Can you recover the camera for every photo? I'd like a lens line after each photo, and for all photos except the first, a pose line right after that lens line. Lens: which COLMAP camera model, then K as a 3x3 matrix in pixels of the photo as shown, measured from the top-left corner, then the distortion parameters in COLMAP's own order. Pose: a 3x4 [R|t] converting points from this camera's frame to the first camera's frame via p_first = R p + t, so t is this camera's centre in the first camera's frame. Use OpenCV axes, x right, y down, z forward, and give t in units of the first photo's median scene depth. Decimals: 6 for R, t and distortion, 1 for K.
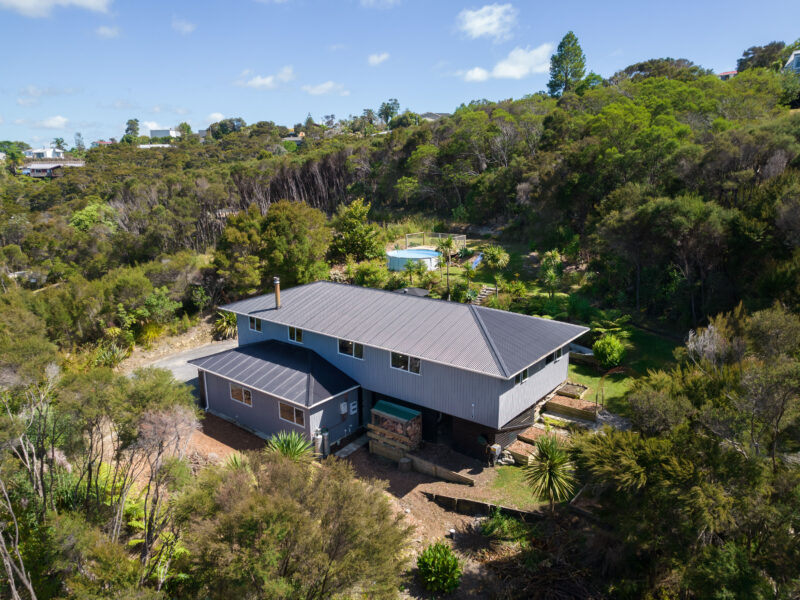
lens RADIAL K [[570.2, 0, 403.4], [0, 570.2, 316.7], [0, 0, 1]] dist [-0.091614, 0.082760]
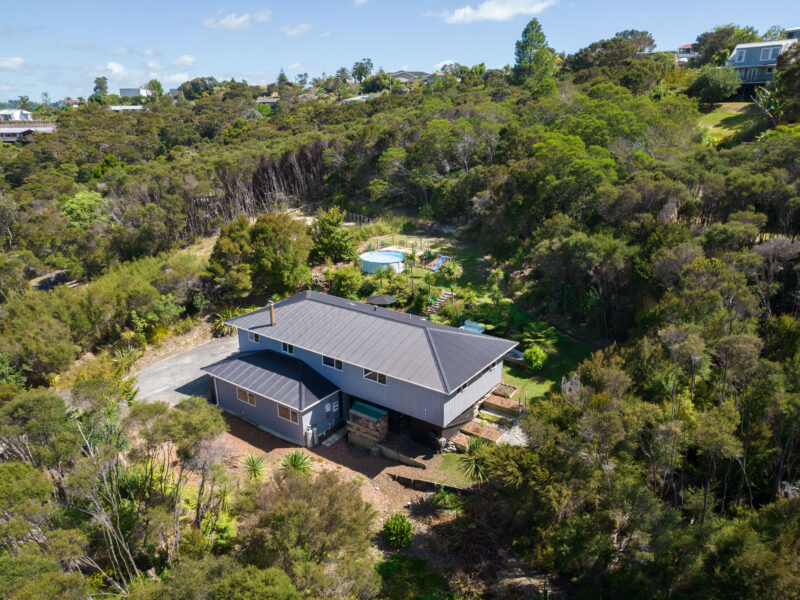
lens RADIAL K [[570.2, 0, 403.4], [0, 570.2, 316.7], [0, 0, 1]] dist [-0.091614, 0.082760]
pose [[0.999135, -0.011771, 0.039872, 0.011278], [0.008162, 0.995955, 0.089484, -0.103346], [-0.040764, -0.089081, 0.995190, -0.177292]]
